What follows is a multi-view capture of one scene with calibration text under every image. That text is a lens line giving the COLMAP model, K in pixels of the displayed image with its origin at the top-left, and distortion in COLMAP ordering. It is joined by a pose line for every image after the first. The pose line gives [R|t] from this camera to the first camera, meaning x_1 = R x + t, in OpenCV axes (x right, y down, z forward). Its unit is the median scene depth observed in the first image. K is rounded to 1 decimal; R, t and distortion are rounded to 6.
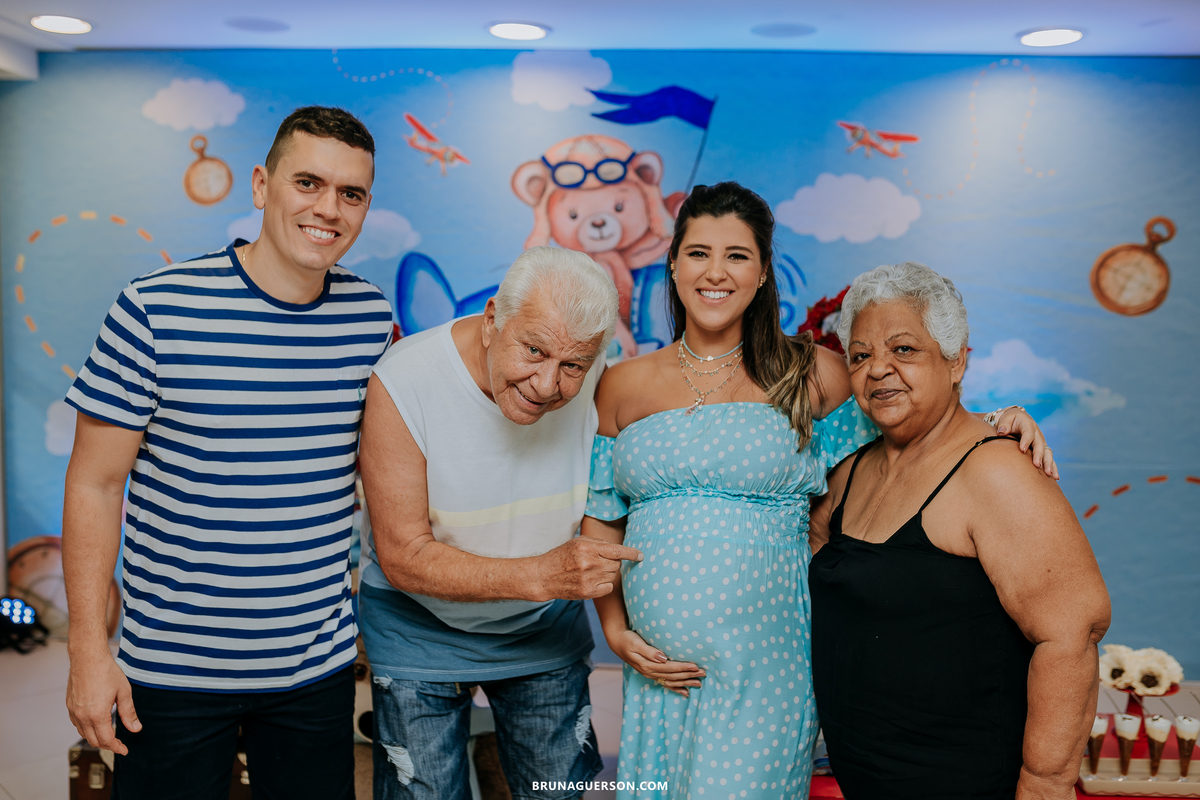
lens RADIAL K [[1291.0, 0, 592.3], [0, 1291.0, 396.6], [0, 0, 1]] dist [-0.023218, 0.000000]
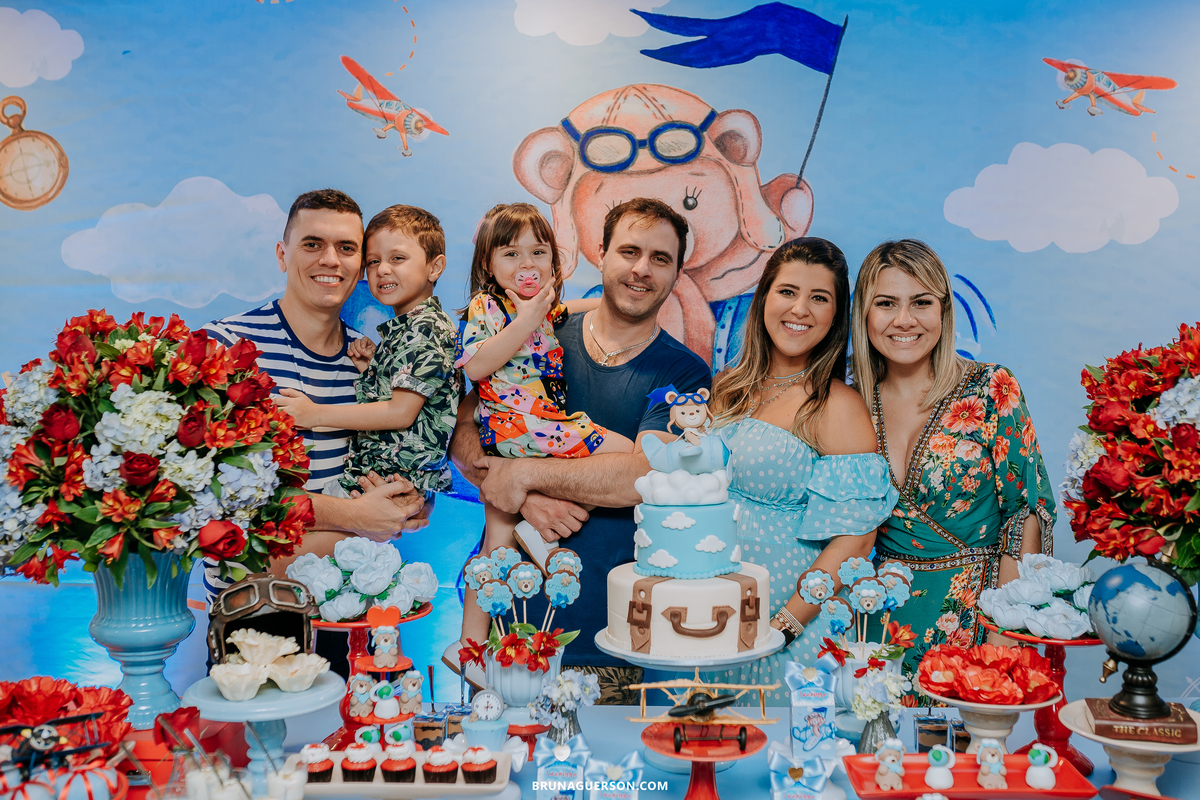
lens RADIAL K [[1233.3, 0, 629.6], [0, 1233.3, 388.5], [0, 0, 1]] dist [-0.037993, 0.055873]
pose [[0.999608, -0.016396, 0.022697, -0.023097], [0.017127, 0.999328, -0.032402, -0.038930], [-0.022151, 0.032778, 0.999217, 0.417019]]
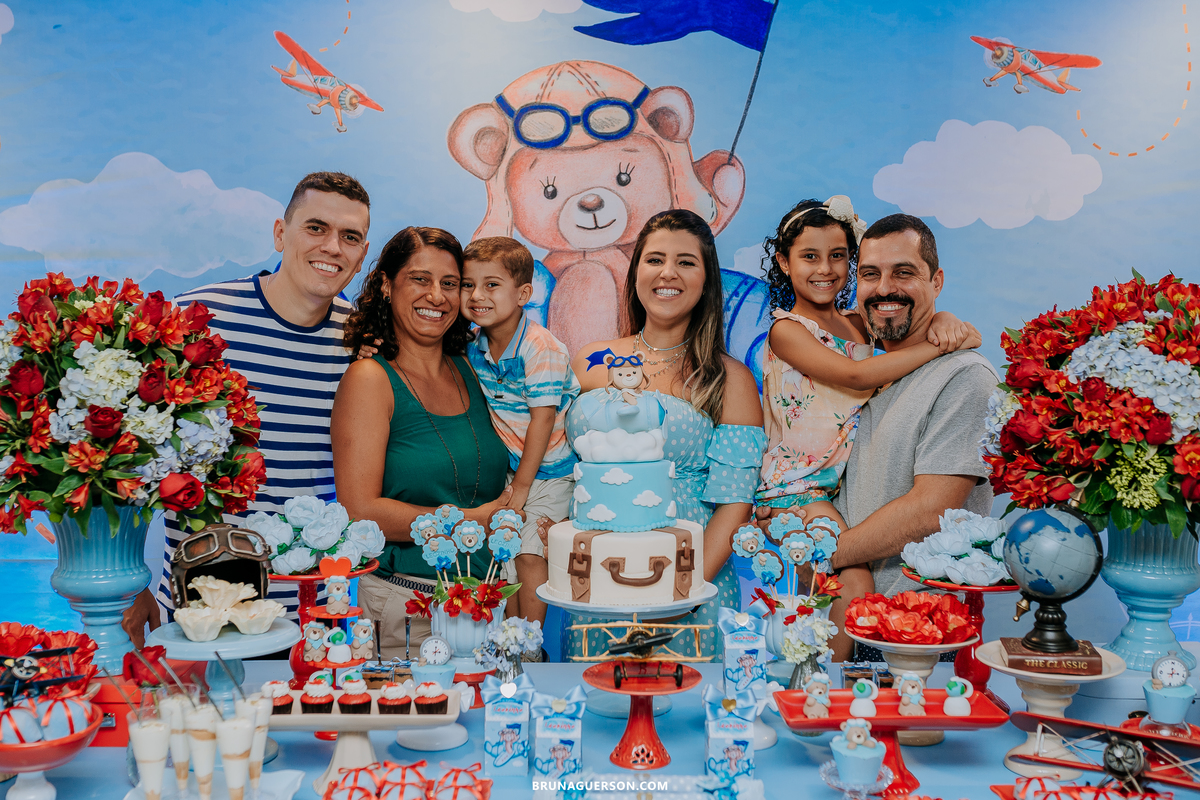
lens RADIAL K [[1291.0, 0, 580.9], [0, 1291.0, 419.0], [0, 0, 1]] dist [-0.023218, 0.000000]
pose [[0.998811, -0.019309, 0.044759, -0.030028], [0.019787, 0.999752, -0.010265, -0.024218], [-0.044550, 0.011138, 0.998945, 0.381381]]
